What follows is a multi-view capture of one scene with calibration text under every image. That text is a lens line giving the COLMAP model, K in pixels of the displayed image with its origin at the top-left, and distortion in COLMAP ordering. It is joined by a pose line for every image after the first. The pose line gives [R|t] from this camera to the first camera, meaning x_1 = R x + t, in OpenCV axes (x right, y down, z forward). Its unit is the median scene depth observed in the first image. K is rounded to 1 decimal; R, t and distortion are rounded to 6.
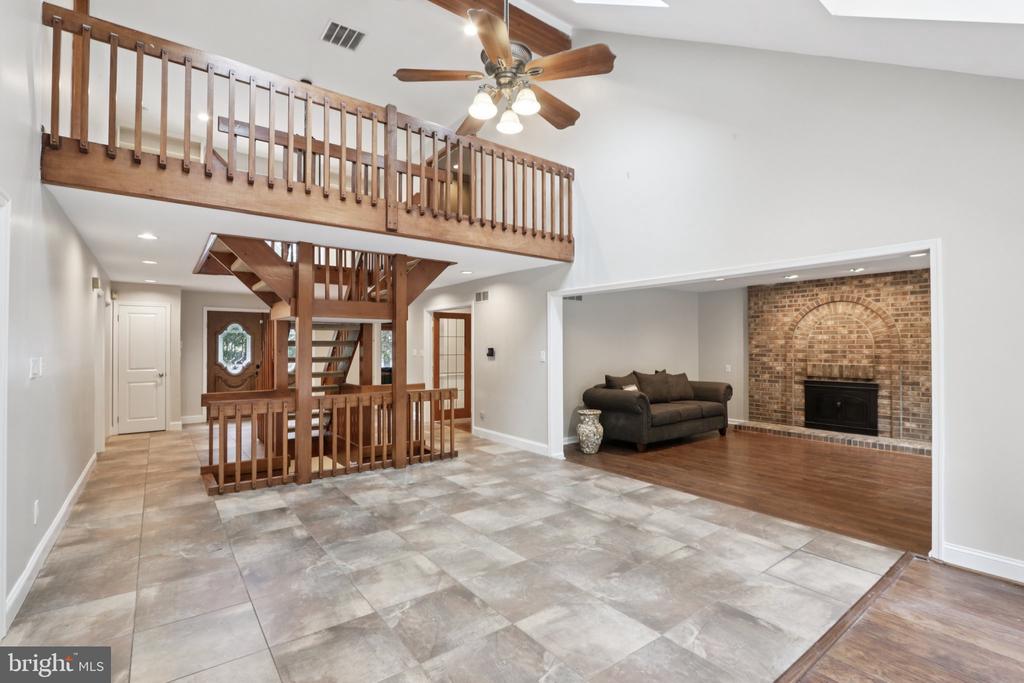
lens RADIAL K [[471.2, 0, 508.0], [0, 471.2, 339.4], [0, 0, 1]] dist [-0.020046, 0.001475]
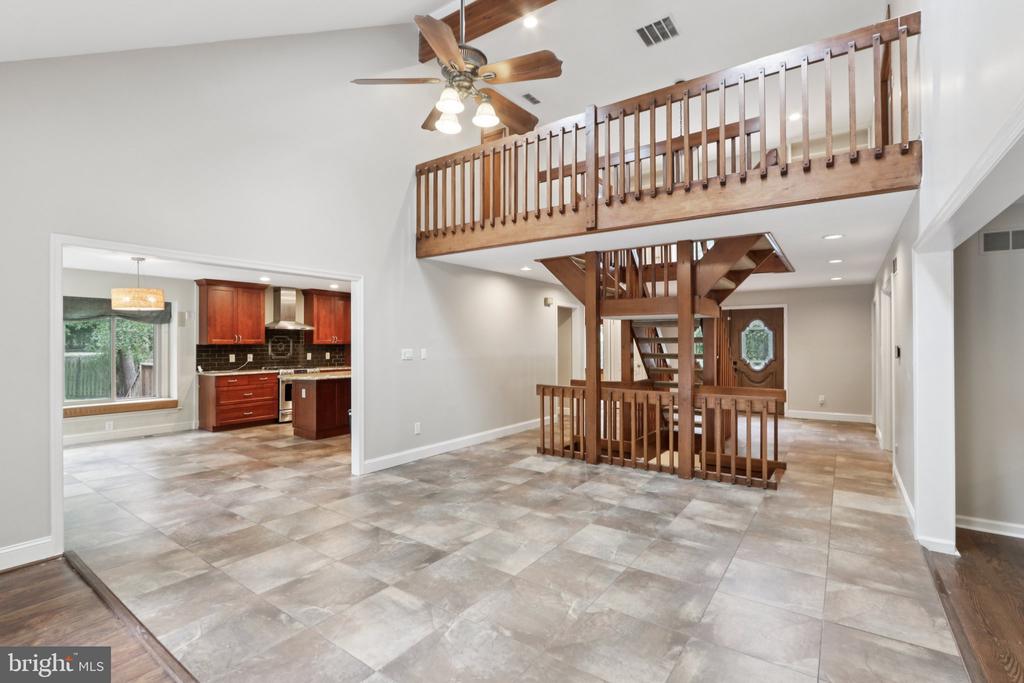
lens RADIAL K [[471.2, 0, 510.7], [0, 471.2, 344.9], [0, 0, 1]] dist [-0.020046, 0.001475]
pose [[0.297347, 0.003438, -0.954763, 0.702040], [0.017293, 0.999810, 0.008985, 0.005254], [0.954613, -0.019182, 0.297231, 0.556225]]
